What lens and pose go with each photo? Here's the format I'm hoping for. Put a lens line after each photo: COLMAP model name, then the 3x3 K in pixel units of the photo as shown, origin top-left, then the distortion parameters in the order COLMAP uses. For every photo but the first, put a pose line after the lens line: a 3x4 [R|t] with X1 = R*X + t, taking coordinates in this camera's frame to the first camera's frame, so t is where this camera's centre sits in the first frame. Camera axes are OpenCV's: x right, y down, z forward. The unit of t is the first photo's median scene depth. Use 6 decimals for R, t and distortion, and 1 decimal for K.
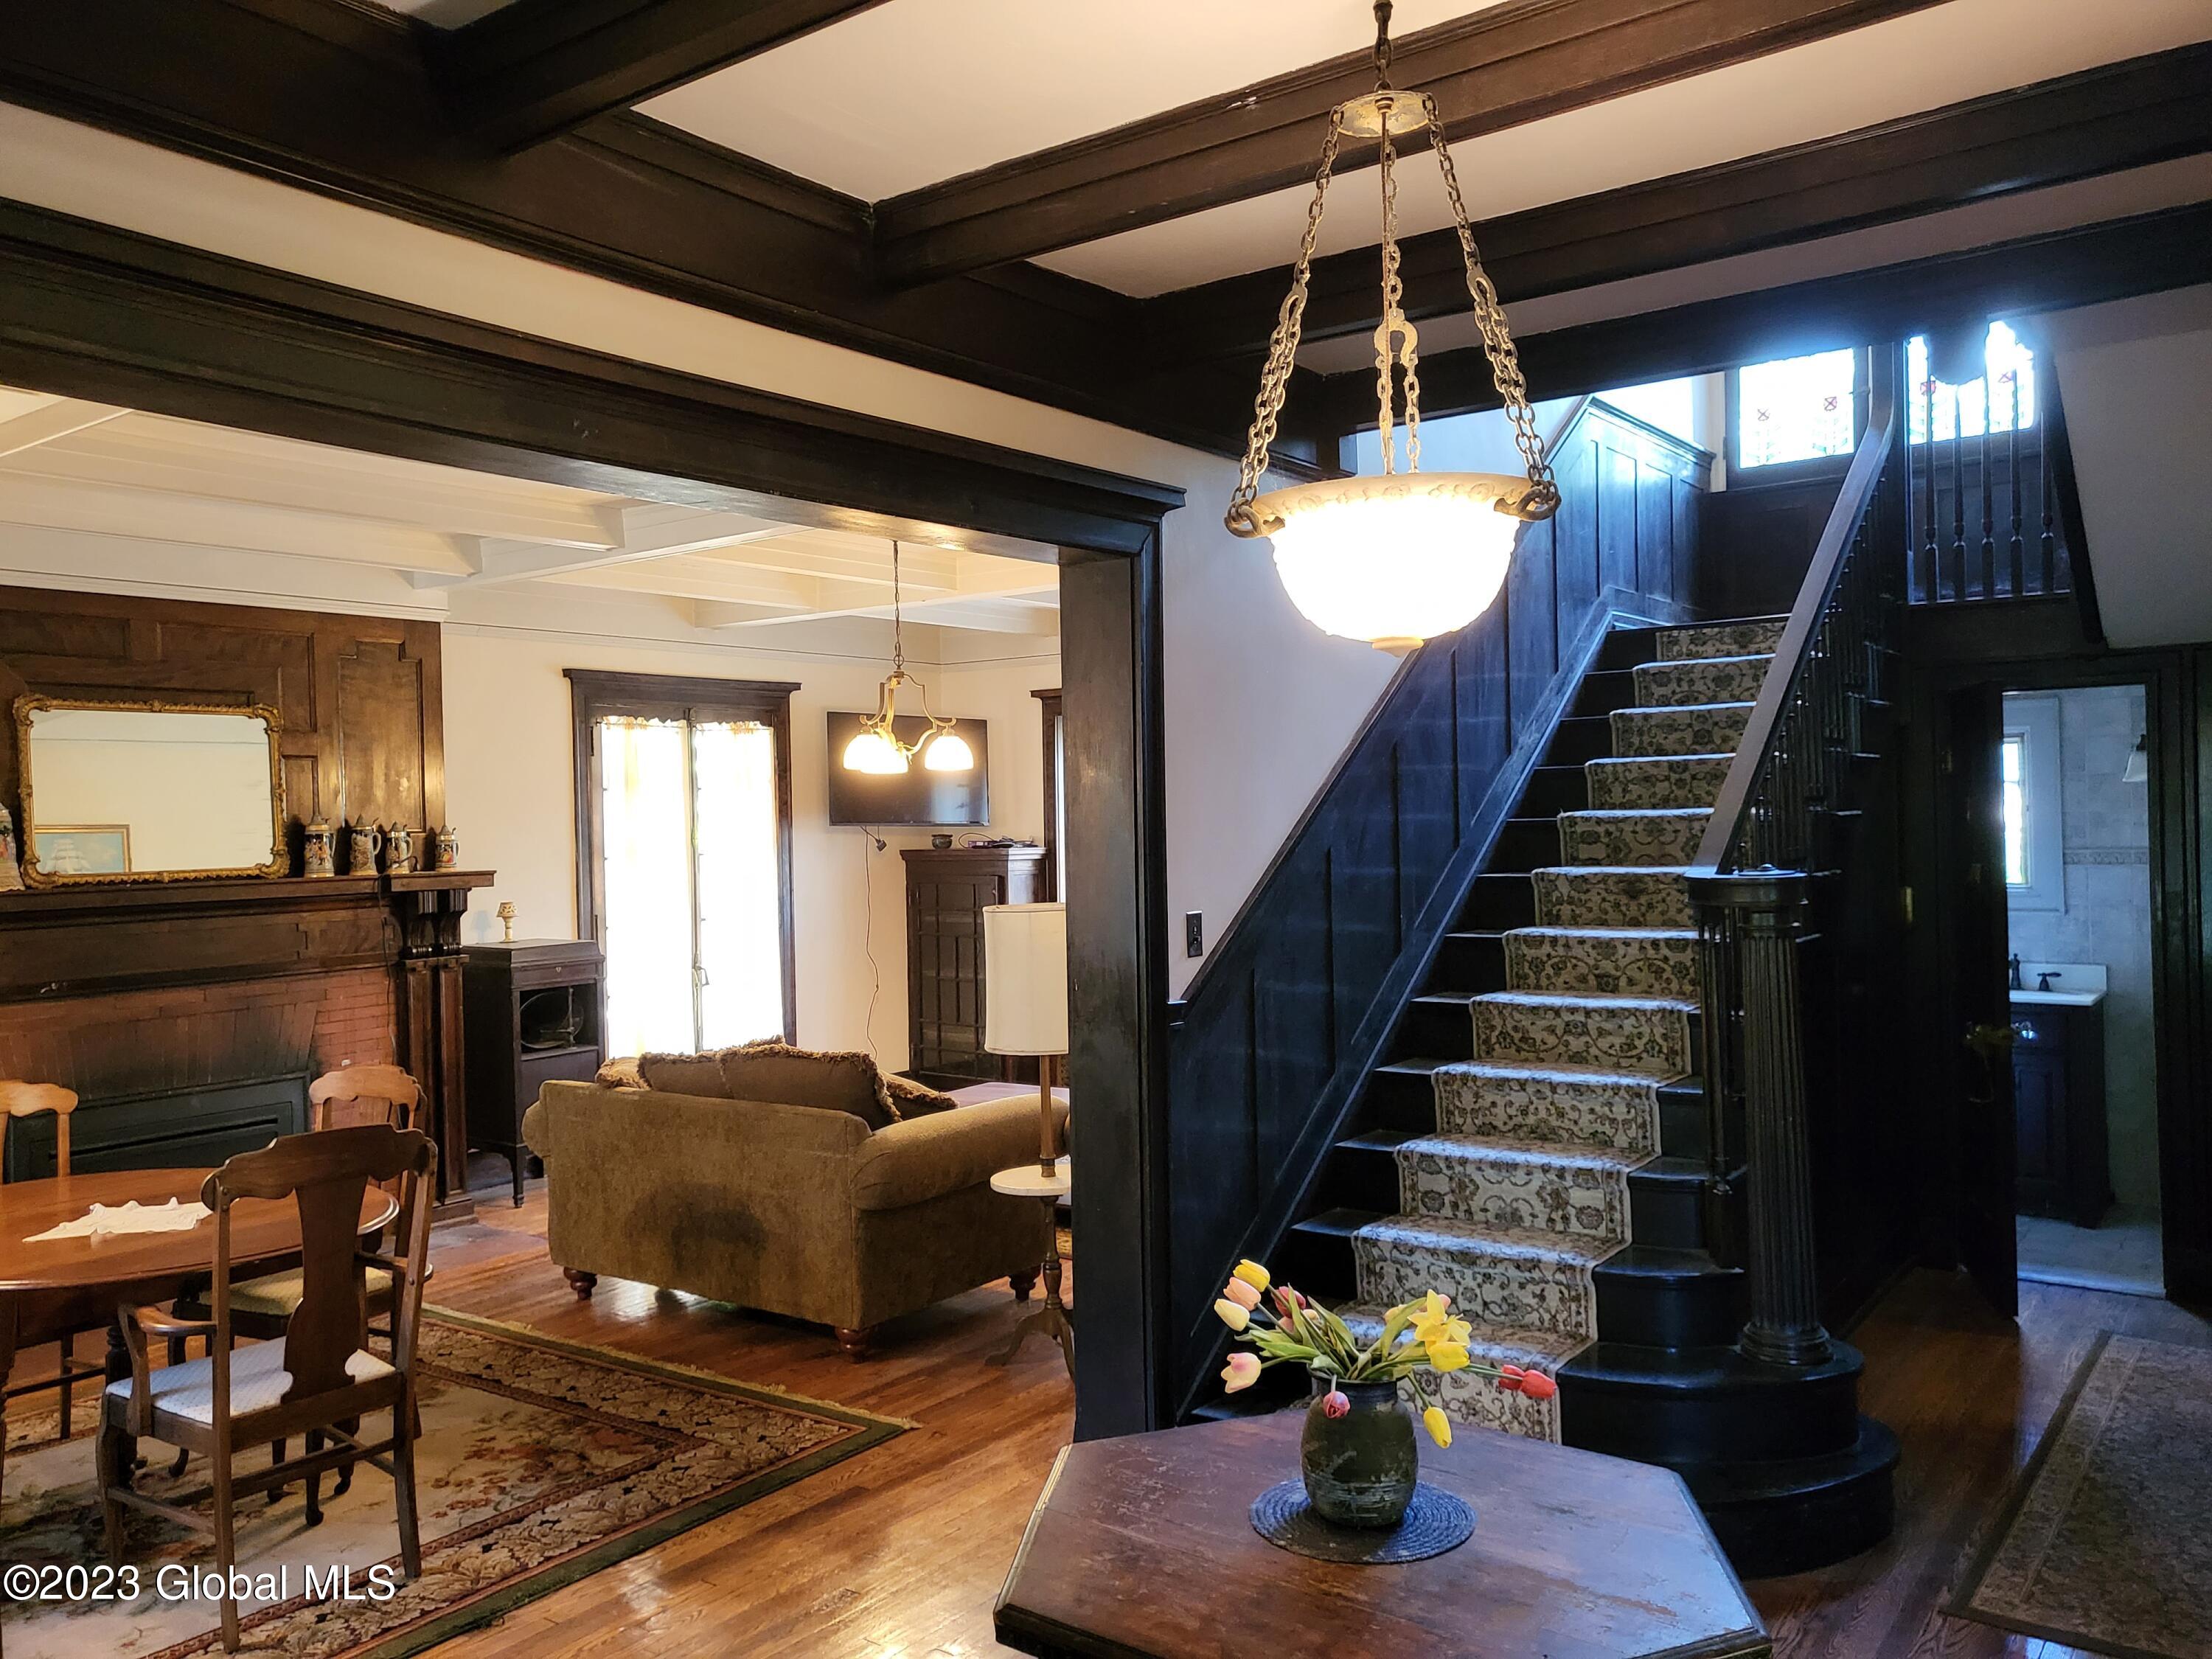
lens RADIAL K [[1712.4, 0, 1095.3], [0, 1712.4, 839.1], [0, 0, 1]] dist [-0.026260, 0.077170]
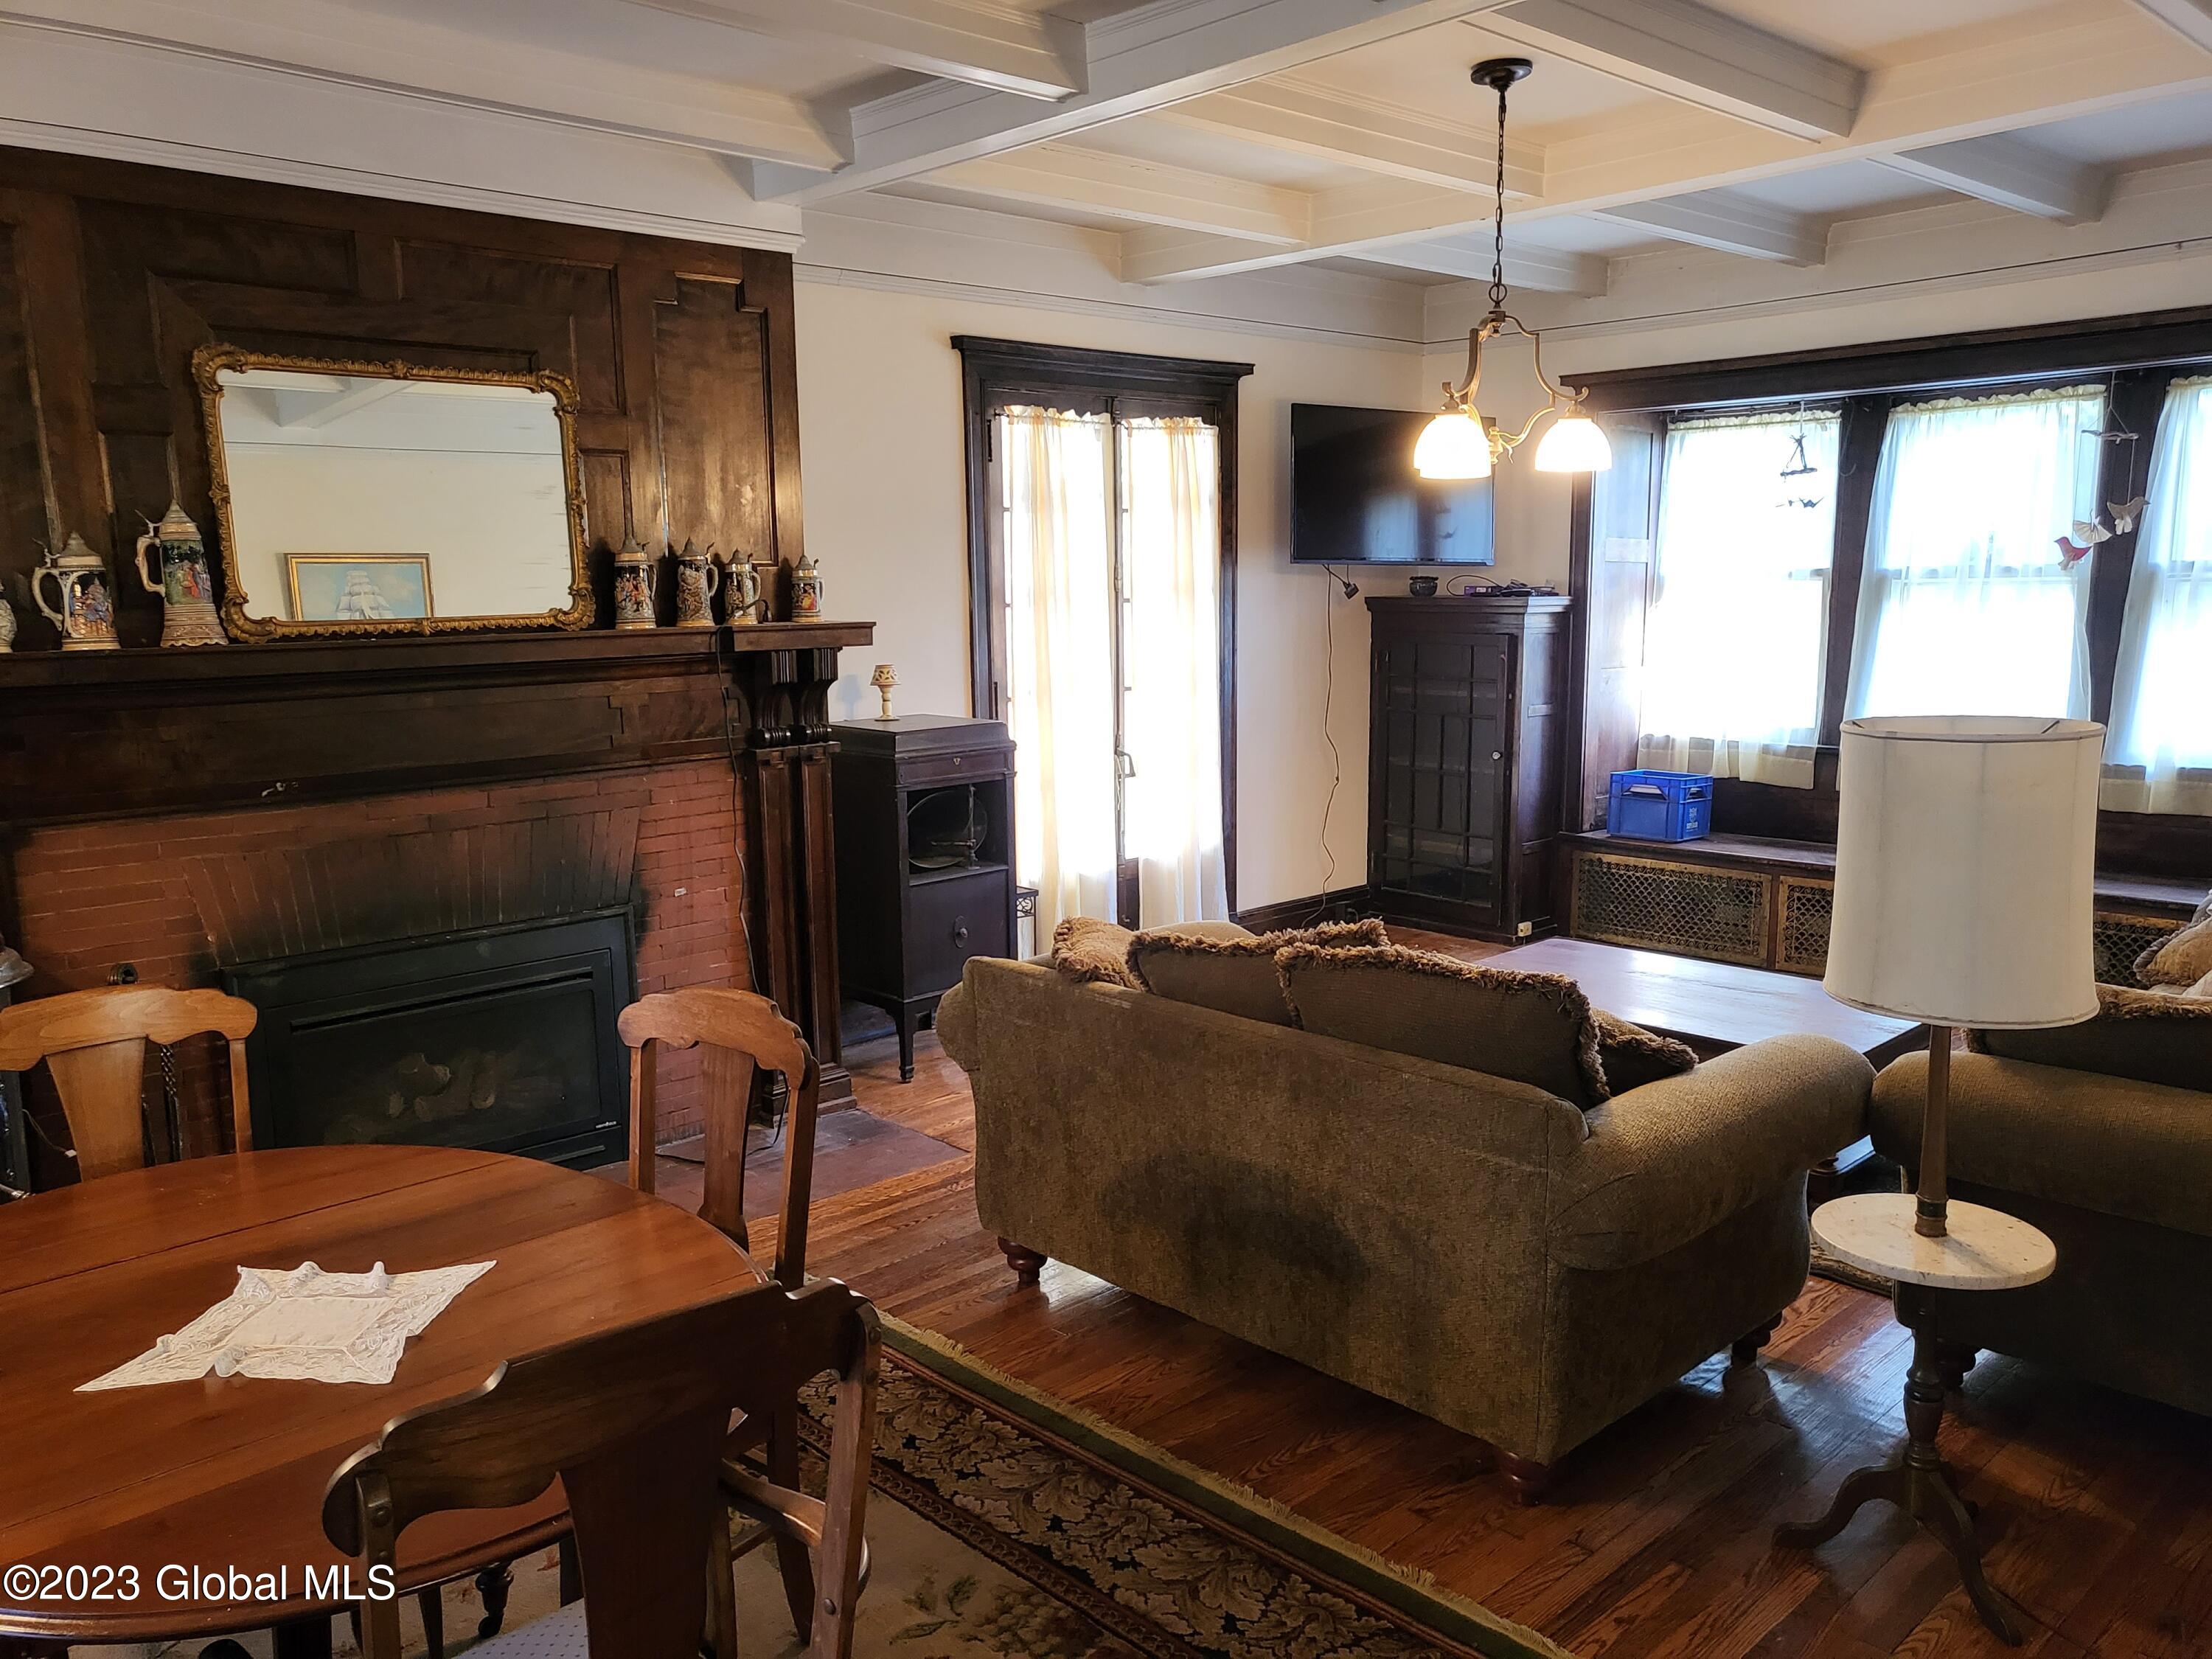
lens RADIAL K [[1712.4, 0, 1091.3], [0, 1712.4, 876.9], [0, 0, 1]] dist [-0.026260, 0.077170]
pose [[0.983804, 0.041858, -0.174294, -0.151337], [-0.011583, 0.985166, 0.171212, 0.000439], [0.178875, -0.166421, 0.969695, 0.352568]]
